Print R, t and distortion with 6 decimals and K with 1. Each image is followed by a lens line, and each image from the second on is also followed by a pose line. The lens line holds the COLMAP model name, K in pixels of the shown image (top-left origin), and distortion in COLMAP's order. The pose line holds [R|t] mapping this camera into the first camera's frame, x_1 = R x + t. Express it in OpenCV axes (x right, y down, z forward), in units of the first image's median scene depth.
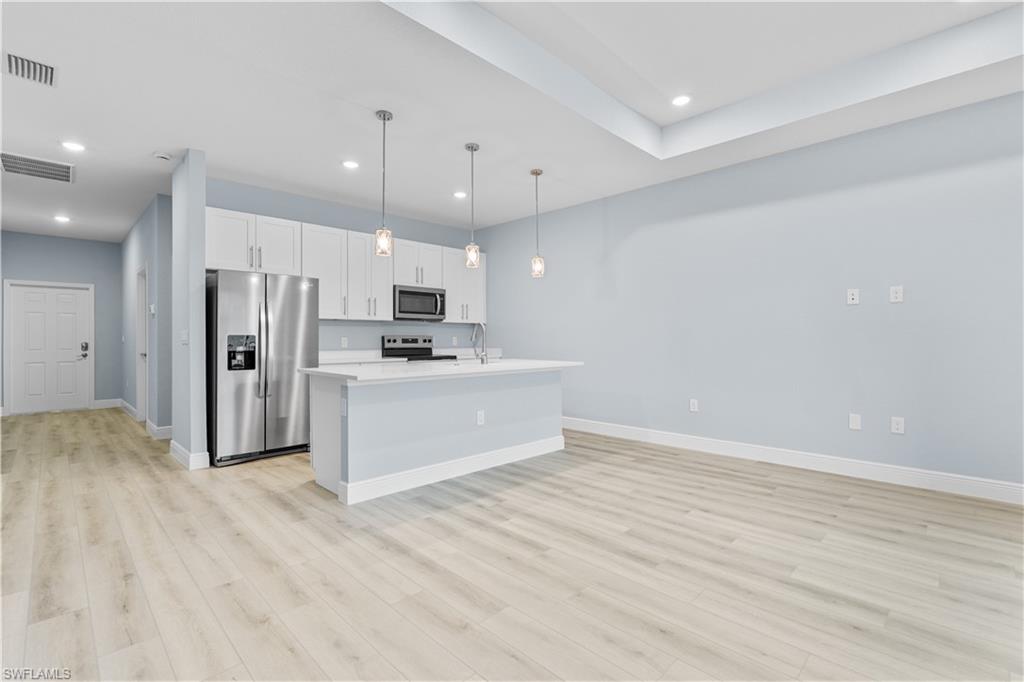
lens RADIAL K [[474.5, 0, 515.9], [0, 474.5, 337.7], [0, 0, 1]] dist [-0.002777, 0.000094]
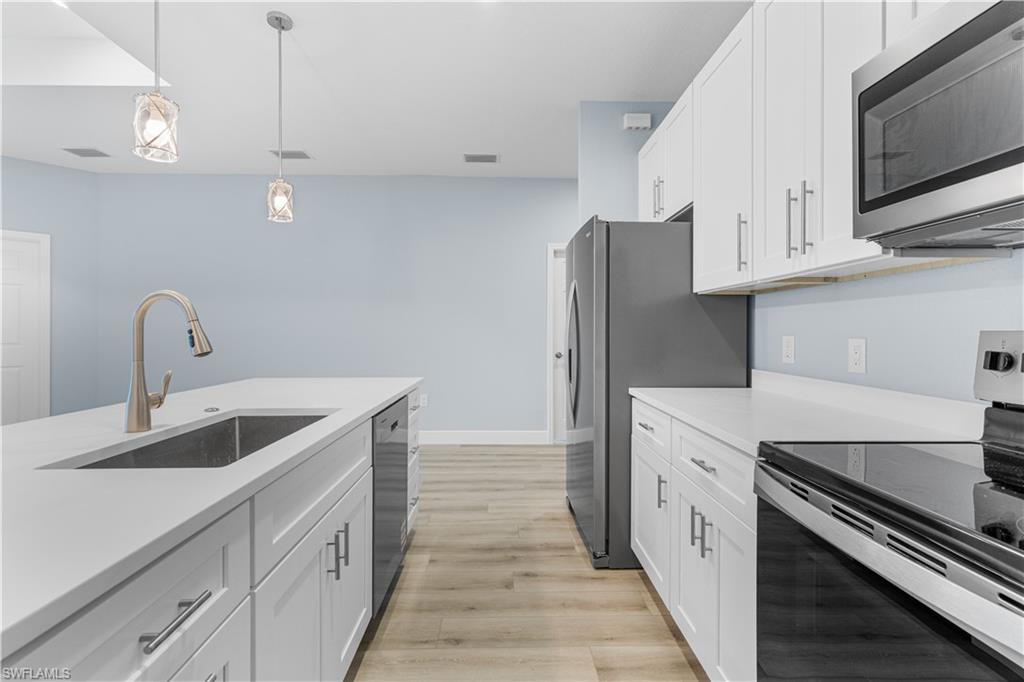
lens RADIAL K [[461.3, 0, 517.5], [0, 461.3, 331.2], [0, 0, 1]] dist [0.000015, 0.000096]
pose [[-0.686500, 0.002788, -0.727125, -0.019912], [0.005790, 0.999982, -0.001632, -0.006621], [0.727107, -0.005330, -0.686503, 1.284171]]
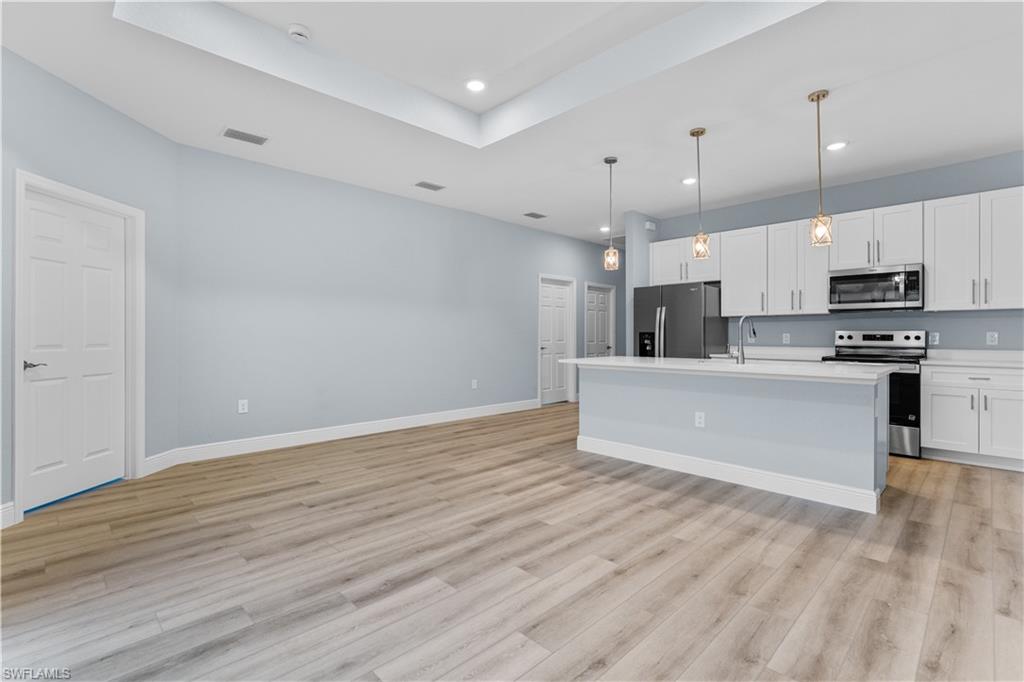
lens RADIAL K [[466.1, 0, 507.5], [0, 466.1, 336.1], [0, 0, 1]] dist [-0.000149, 0.000740]
pose [[-0.017974, 0.002868, -0.999834, 0.734240], [0.002663, 0.999992, 0.002821, 0.000797], [0.999835, -0.002612, -0.017982, 0.555115]]
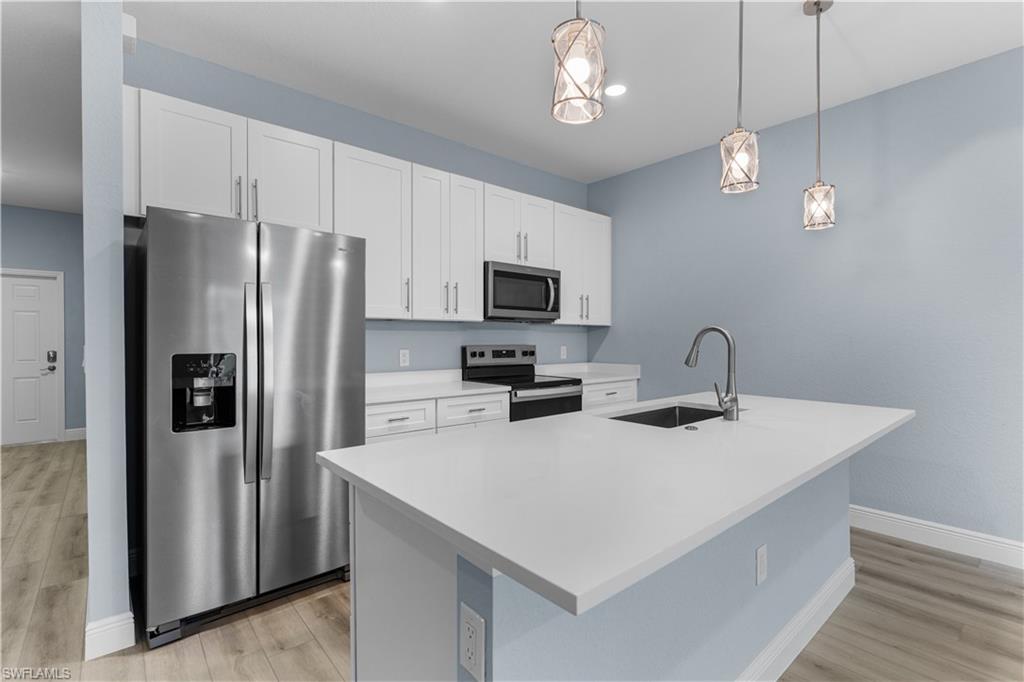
lens RADIAL K [[474.5, 0, 512.0], [0, 474.5, 341.0], [0, 0, 1]] dist [-0.009451, -0.000205]
pose [[0.997229, 0.002810, -0.074338, -0.224095], [-0.002286, 0.999972, 0.007135, -0.019545], [0.074356, -0.006945, 0.997208, 0.511577]]
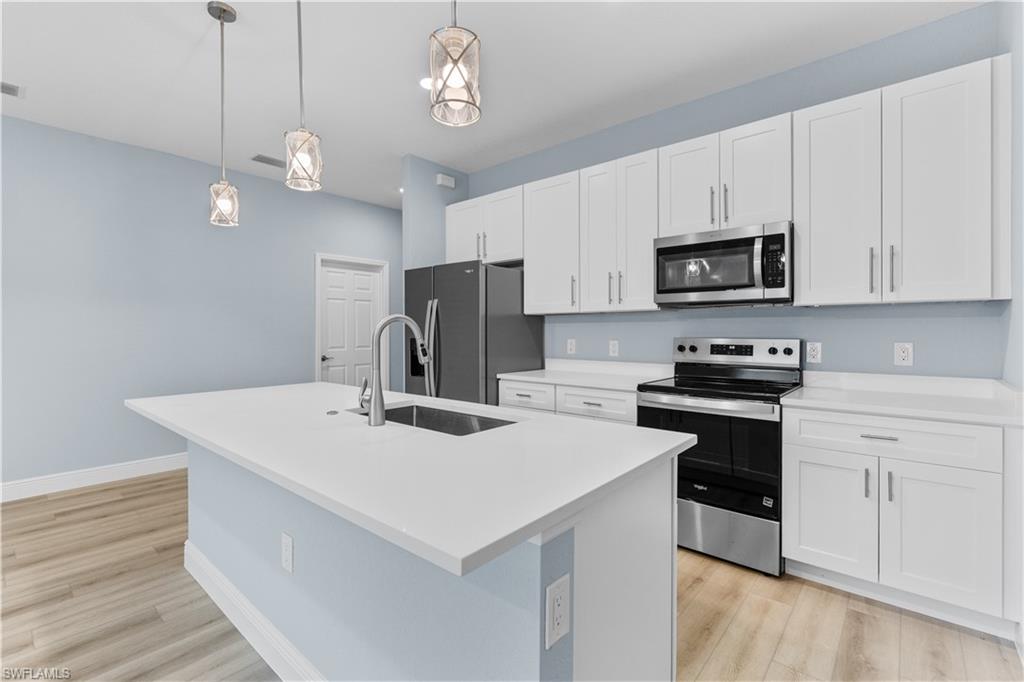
lens RADIAL K [[453.5, 0, 513.9], [0, 453.5, 332.8], [0, 0, 1]] dist [-0.002964, -0.000263]
pose [[0.068331, 0.005714, -0.997646, 0.277299], [0.005285, 0.999967, 0.006090, -0.018479], [0.997649, -0.005689, 0.068299, 1.019947]]
